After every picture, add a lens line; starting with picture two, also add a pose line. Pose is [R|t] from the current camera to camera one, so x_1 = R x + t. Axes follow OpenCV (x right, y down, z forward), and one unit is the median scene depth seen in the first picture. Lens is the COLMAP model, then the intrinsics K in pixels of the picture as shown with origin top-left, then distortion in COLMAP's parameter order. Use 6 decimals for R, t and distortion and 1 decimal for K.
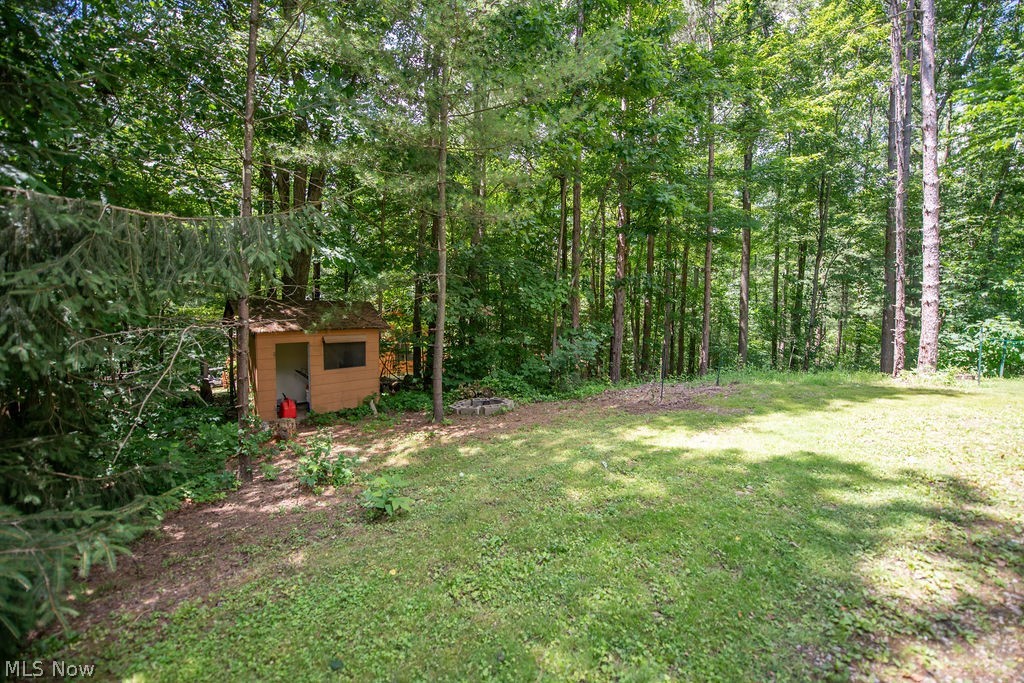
lens RADIAL K [[406.0, 0, 514.9], [0, 406.0, 335.4], [0, 0, 1]] dist [-0.007436, -0.005169]
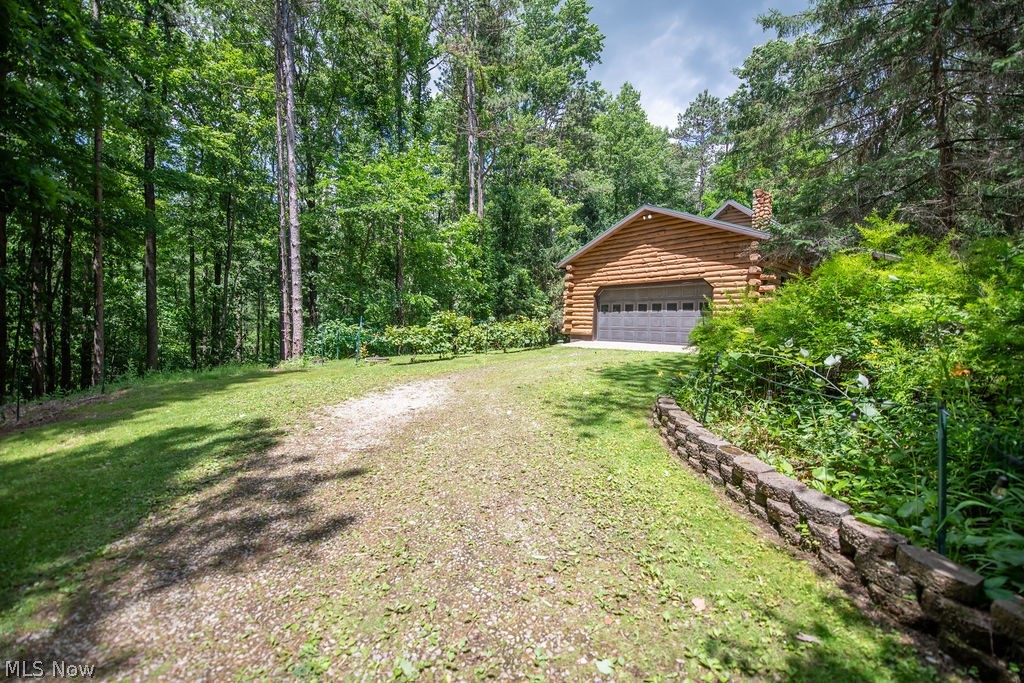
lens RADIAL K [[406.0, 0, 514.9], [0, 406.0, 335.4], [0, 0, 1]] dist [-0.007436, -0.005169]
pose [[0.339390, -0.026533, 0.940271, -0.045405], [0.030064, 0.999397, 0.017350, 0.002725], [-0.940165, 0.022379, 0.339984, -0.211548]]
